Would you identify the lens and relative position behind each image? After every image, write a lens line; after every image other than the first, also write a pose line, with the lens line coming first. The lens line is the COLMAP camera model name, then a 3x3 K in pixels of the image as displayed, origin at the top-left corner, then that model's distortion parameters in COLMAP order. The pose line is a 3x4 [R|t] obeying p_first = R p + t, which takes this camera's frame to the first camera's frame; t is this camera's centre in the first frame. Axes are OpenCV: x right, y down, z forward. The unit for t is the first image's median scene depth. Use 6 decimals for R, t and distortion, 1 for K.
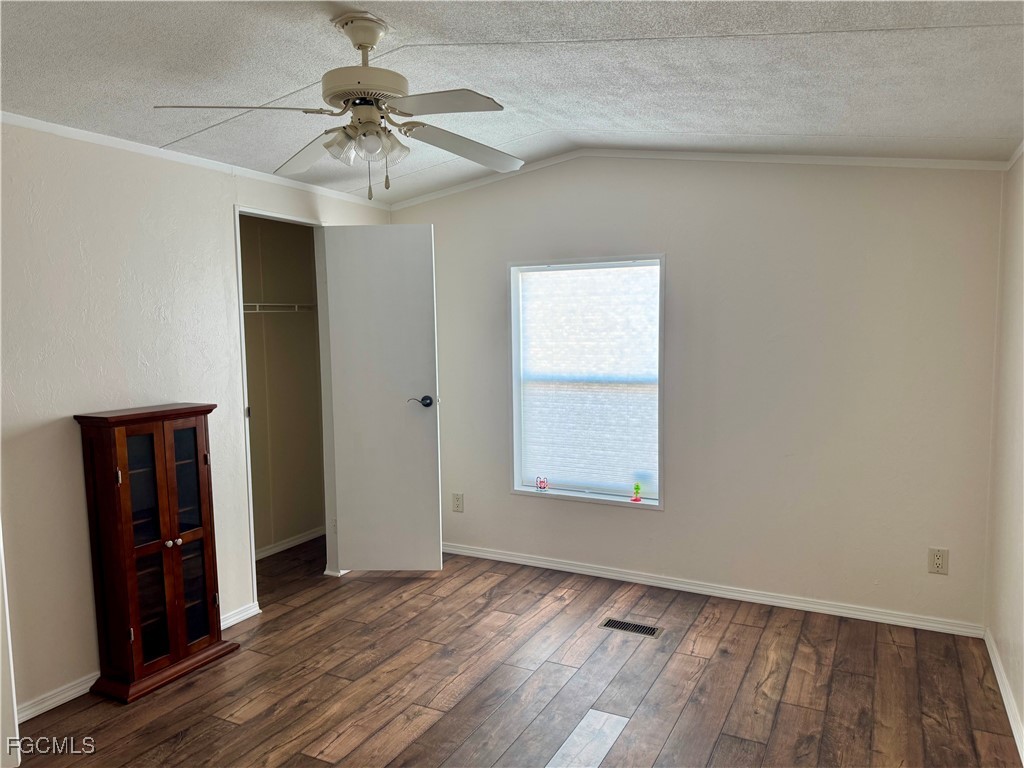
lens RADIAL K [[720.6, 0, 518.3], [0, 720.6, 396.4], [0, 0, 1]] dist [0.067982, -0.066570]
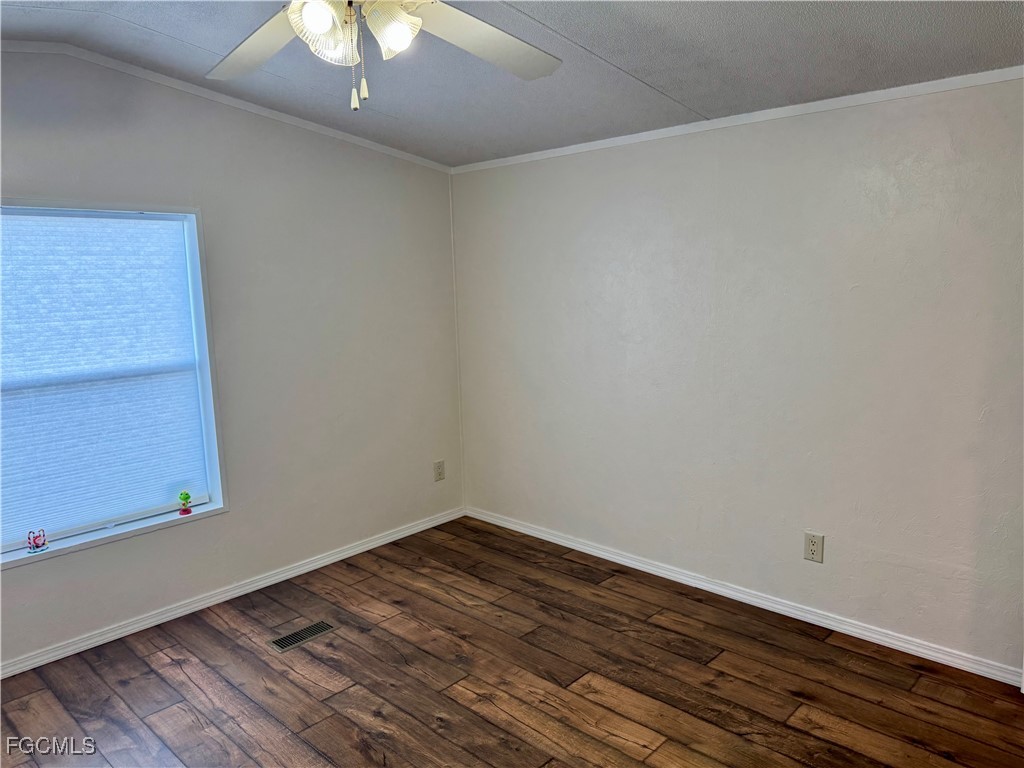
lens RADIAL K [[720.6, 0, 518.3], [0, 720.6, 396.4], [0, 0, 1]] dist [0.067982, -0.066570]
pose [[0.283449, -0.159734, 0.945591, -0.555908], [0.113839, 0.984663, 0.132210, -0.057044], [-0.952207, 0.070170, 0.297285, 0.450339]]
